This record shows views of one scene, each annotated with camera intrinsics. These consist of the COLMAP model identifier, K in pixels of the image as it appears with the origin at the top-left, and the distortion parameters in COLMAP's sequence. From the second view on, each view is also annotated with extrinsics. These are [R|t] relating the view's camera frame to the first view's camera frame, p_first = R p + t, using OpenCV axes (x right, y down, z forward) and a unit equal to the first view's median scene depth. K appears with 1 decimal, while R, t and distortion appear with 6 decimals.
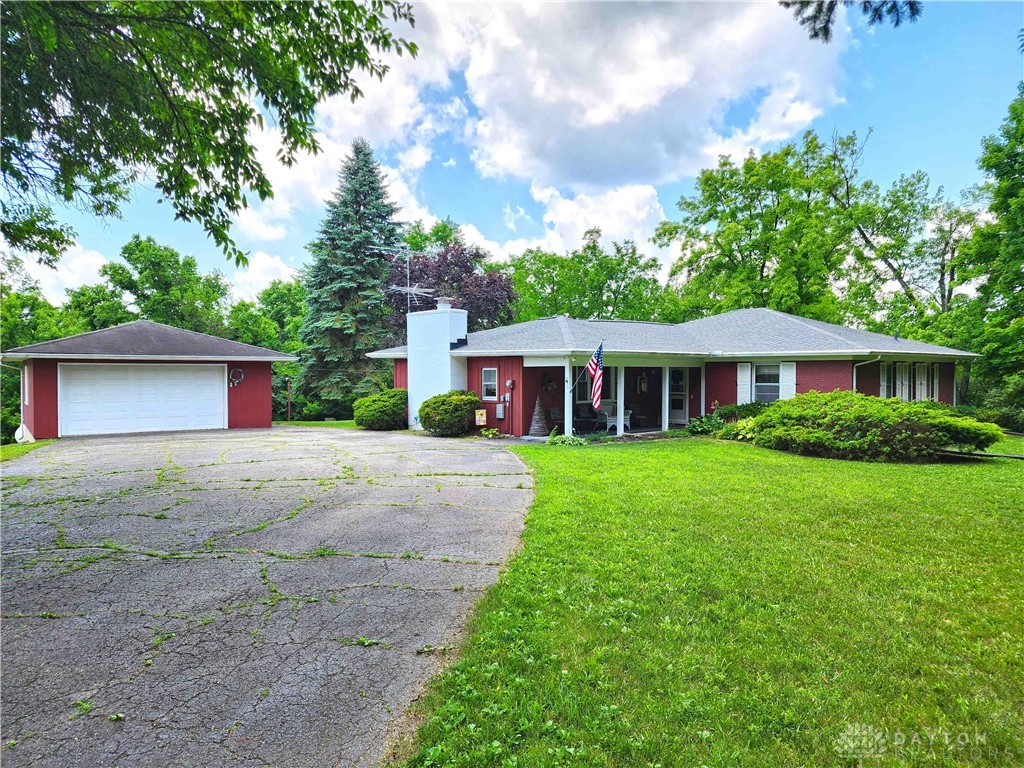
lens RADIAL K [[677.2, 0, 512.0], [0, 677.2, 384.0], [0, 0, 1]] dist [0.076636, -0.050085]
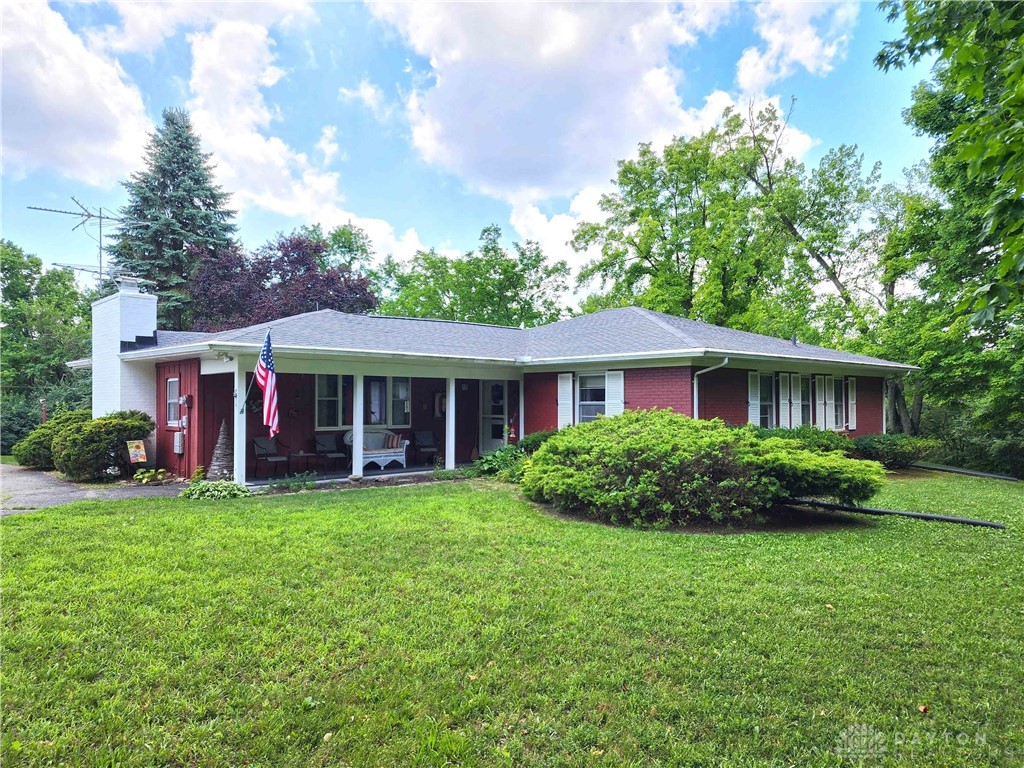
lens RADIAL K [[677.2, 0, 512.0], [0, 677.2, 384.0], [0, 0, 1]] dist [0.076636, -0.050085]
pose [[0.999971, -0.000116, -0.007618, 0.291278], [-0.000210, 0.999082, -0.042828, 0.010999], [0.007616, 0.042828, 0.999053, 0.295713]]
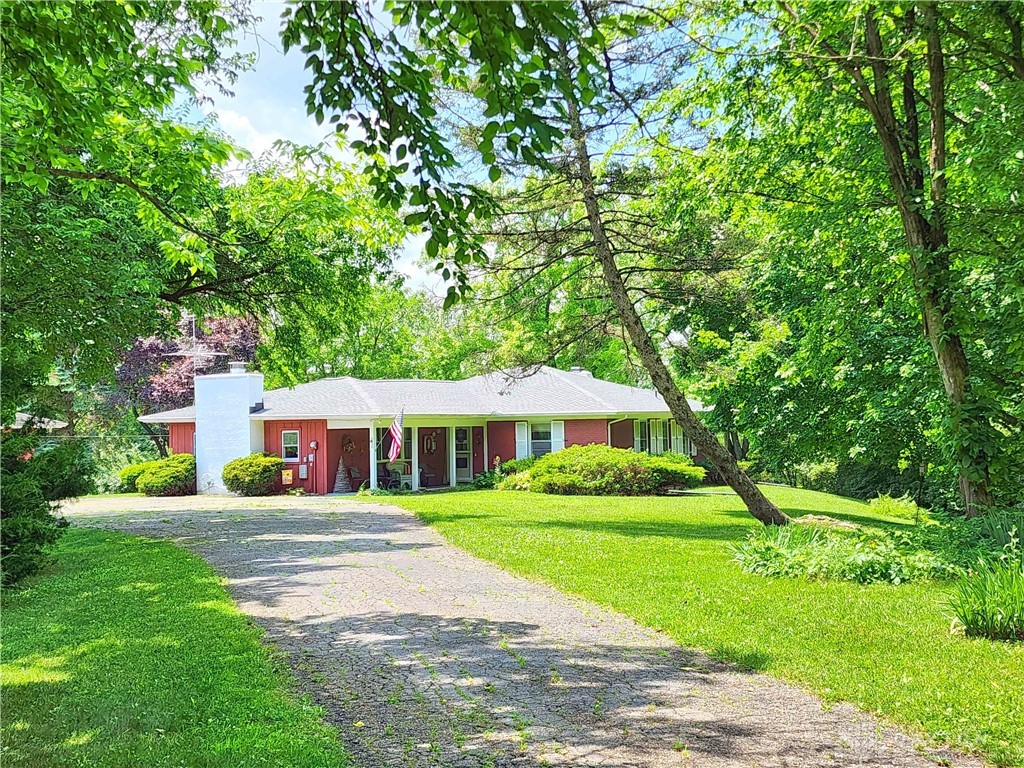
lens RADIAL K [[1273.2, 0, 512.0], [0, 1273.2, 384.0], [0, 0, 1]] dist [0.018423, -0.599672]
pose [[0.955545, -0.007914, 0.294740, -0.266574], [0.024218, 0.998369, -0.051707, 0.013106], [-0.293850, 0.056547, 0.954177, -0.918010]]
